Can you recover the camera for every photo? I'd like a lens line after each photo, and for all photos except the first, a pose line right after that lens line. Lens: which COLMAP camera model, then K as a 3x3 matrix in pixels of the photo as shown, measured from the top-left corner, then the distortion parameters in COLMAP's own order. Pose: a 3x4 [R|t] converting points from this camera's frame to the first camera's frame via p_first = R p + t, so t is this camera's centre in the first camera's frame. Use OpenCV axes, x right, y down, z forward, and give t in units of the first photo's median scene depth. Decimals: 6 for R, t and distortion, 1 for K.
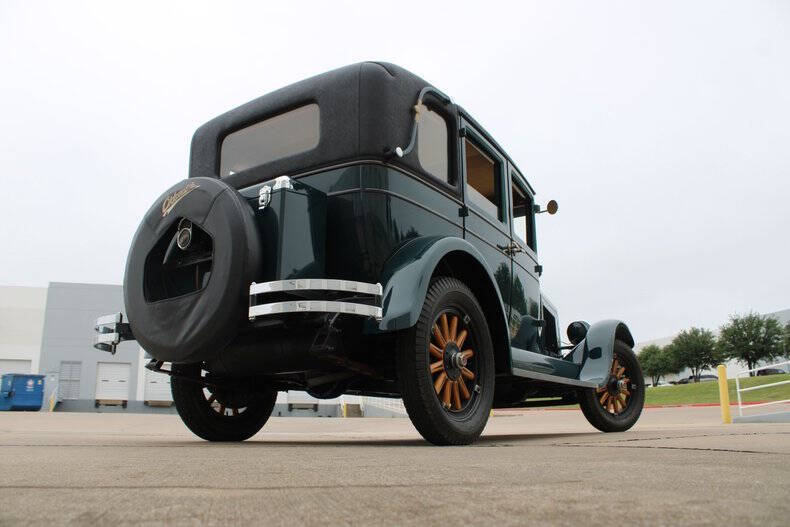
lens RADIAL K [[664.8, 0, 390.1], [0, 664.8, 261.8], [0, 0, 1]] dist [-0.128832, 0.083315]
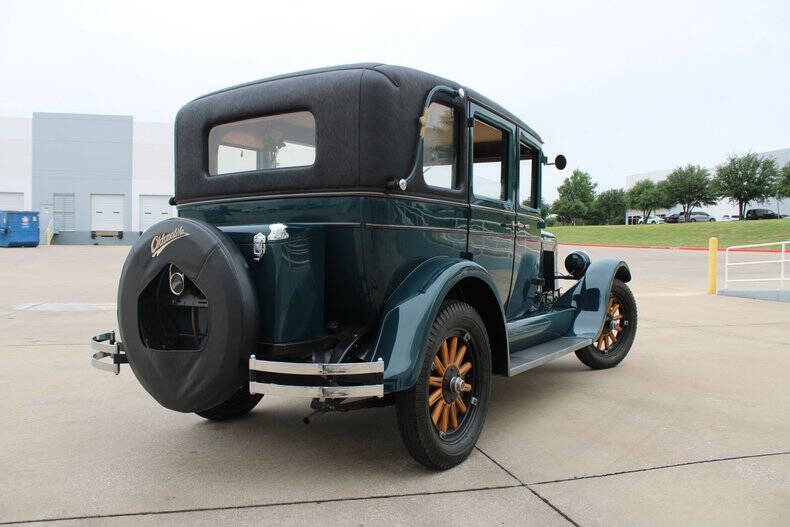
lens RADIAL K [[669.7, 0, 391.6], [0, 669.7, 267.9], [0, 0, 1]] dist [-0.163242, 0.149047]
pose [[0.999834, 0.012448, 0.013312, -0.006965], [-0.015608, 0.961959, 0.272746, -0.168822], [-0.009410, -0.272909, 0.961994, 0.041102]]
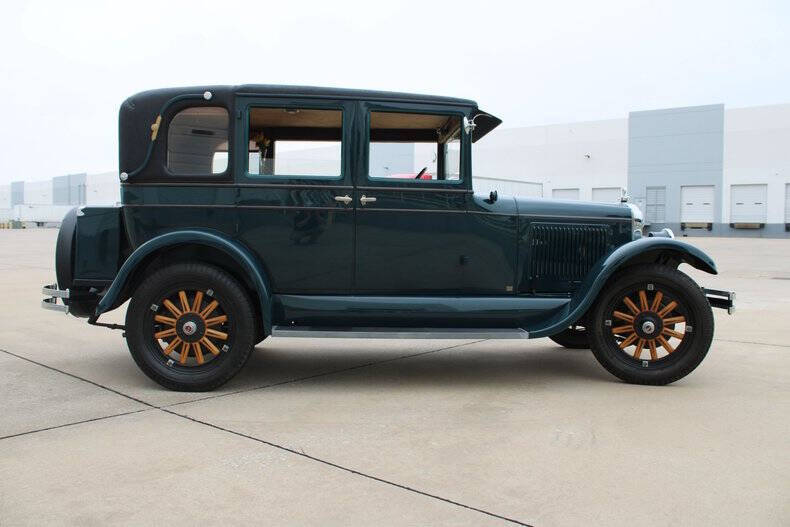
lens RADIAL K [[669.7, 0, 397.2], [0, 669.7, 265.2], [0, 0, 1]] dist [-0.163242, 0.149047]
pose [[0.622763, 0.047298, -0.780979, 0.789261], [0.177816, 0.963496, 0.200144, -0.092146], [0.761937, -0.263513, 0.591619, 0.322229]]
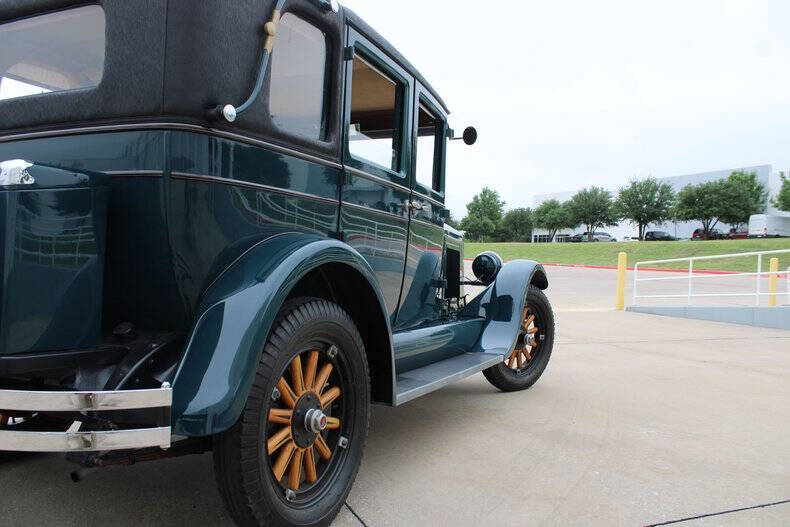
lens RADIAL K [[669.7, 0, 396.5], [0, 669.7, 266.0], [0, 0, 1]] dist [-0.163242, 0.149047]
pose [[0.987101, 0.038854, 0.155312, 0.041731], [-0.076341, 0.966943, 0.243298, -0.103559], [-0.140724, -0.252016, 0.957436, 0.206391]]
